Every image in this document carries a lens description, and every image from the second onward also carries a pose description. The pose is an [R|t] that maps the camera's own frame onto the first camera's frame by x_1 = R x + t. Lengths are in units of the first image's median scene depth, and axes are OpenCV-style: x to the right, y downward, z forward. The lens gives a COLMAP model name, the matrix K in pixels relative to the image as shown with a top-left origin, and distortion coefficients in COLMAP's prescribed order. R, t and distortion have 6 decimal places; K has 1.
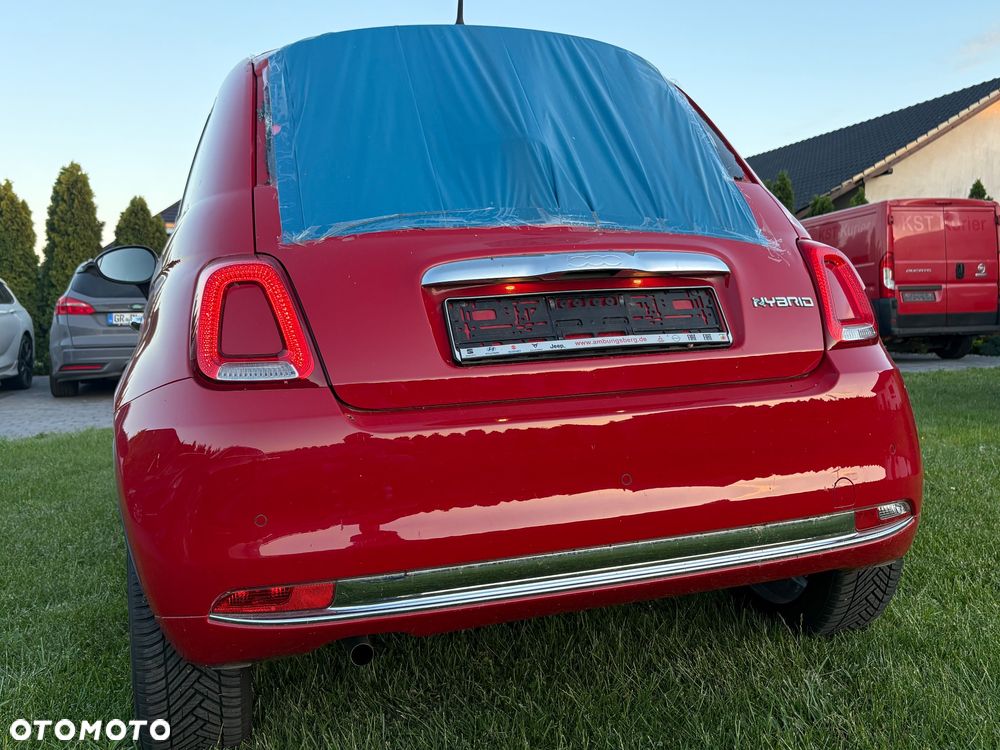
lens RADIAL K [[955.4, 0, 503.3], [0, 955.4, 371.6], [0, 0, 1]] dist [0.023562, 0.001755]
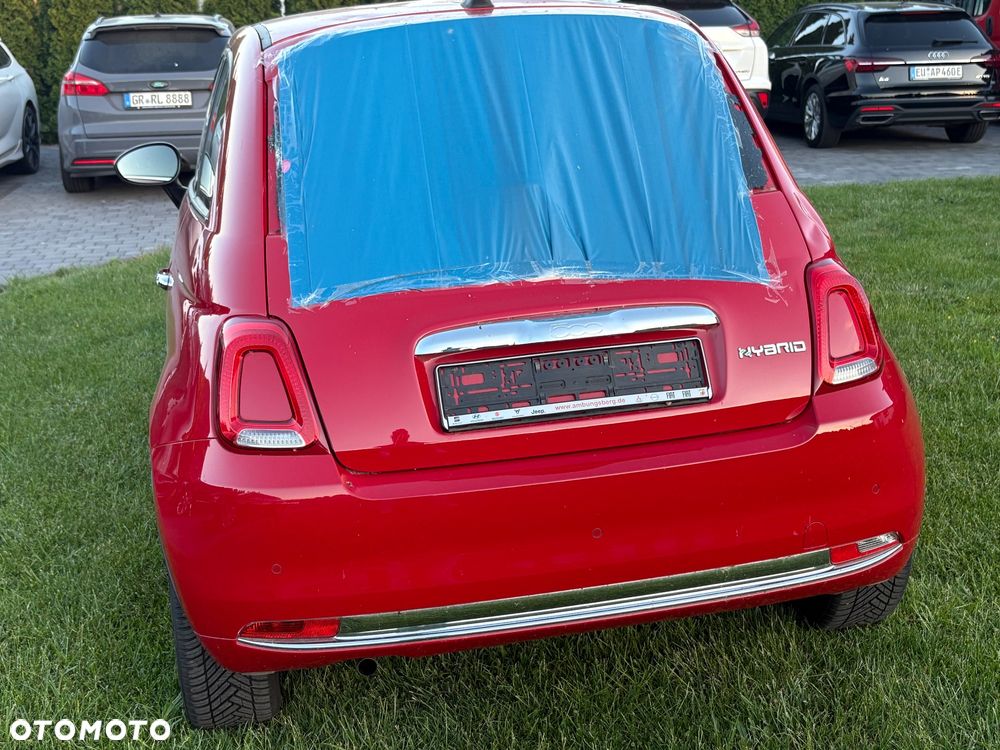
lens RADIAL K [[1273.0, 0, 500.0], [0, 1273.0, 375.0], [0, 0, 1]] dist [0.168459, -0.499428]
pose [[0.993530, 0.026897, -0.110342, 0.155126], [-0.002478, 0.976453, 0.215714, -0.342363], [0.113546, -0.214045, 0.970202, -0.372832]]
